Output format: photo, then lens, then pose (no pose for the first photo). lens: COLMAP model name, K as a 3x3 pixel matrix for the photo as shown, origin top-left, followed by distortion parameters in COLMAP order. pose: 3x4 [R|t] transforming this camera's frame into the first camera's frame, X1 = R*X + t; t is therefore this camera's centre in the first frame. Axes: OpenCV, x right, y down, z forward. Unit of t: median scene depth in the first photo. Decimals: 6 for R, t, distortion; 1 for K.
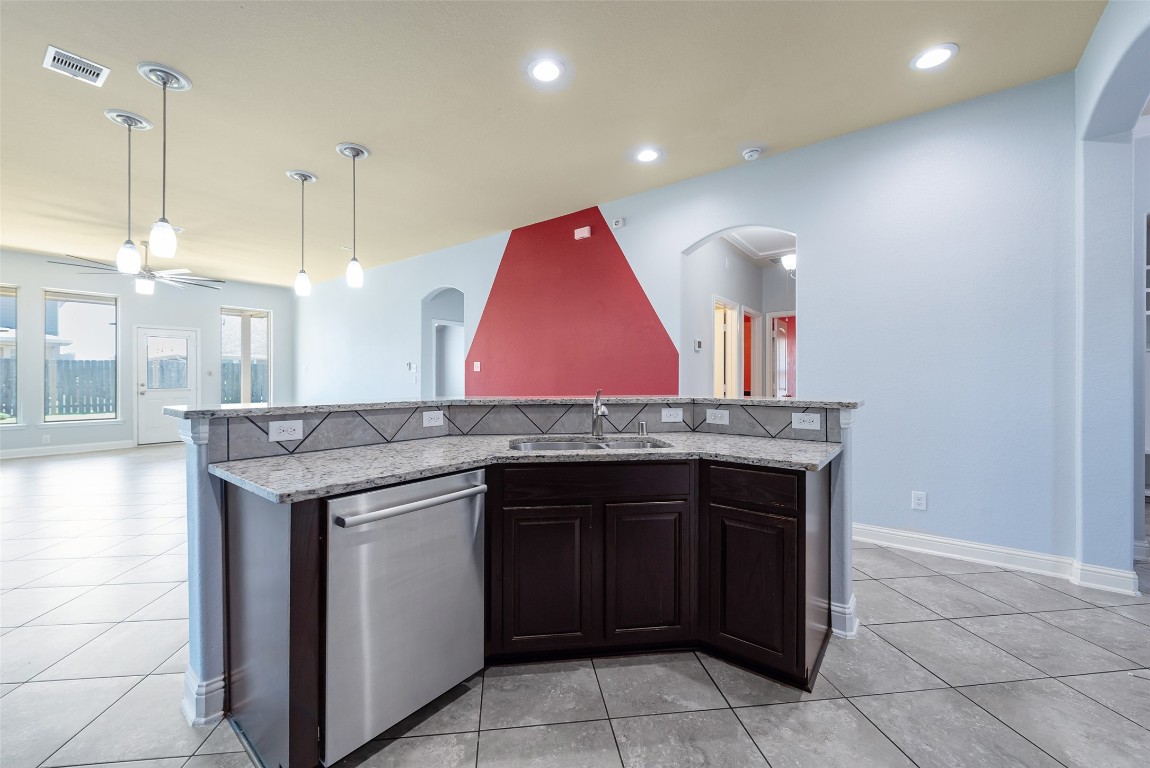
lens RADIAL K [[449.8, 0, 575.0], [0, 449.8, 384.0], [0, 0, 1]] dist [-0.000659, -0.004978]
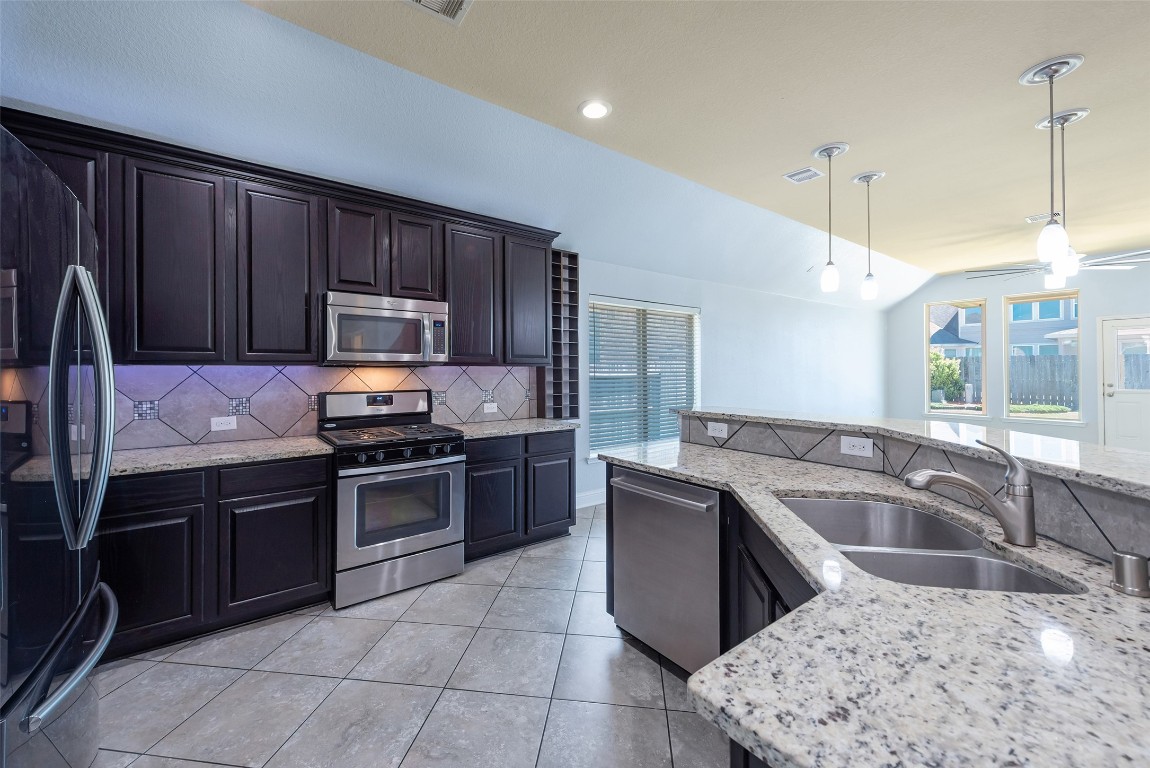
lens RADIAL K [[455.6, 0, 554.4], [0, 455.6, 368.0], [0, 0, 1]] dist [0.000580, 0.000030]
pose [[-0.282899, -0.005507, -0.959134, 0.228088], [-0.010341, 0.999943, -0.002691, -0.021024], [0.959094, 0.009157, -0.282939, 0.242579]]
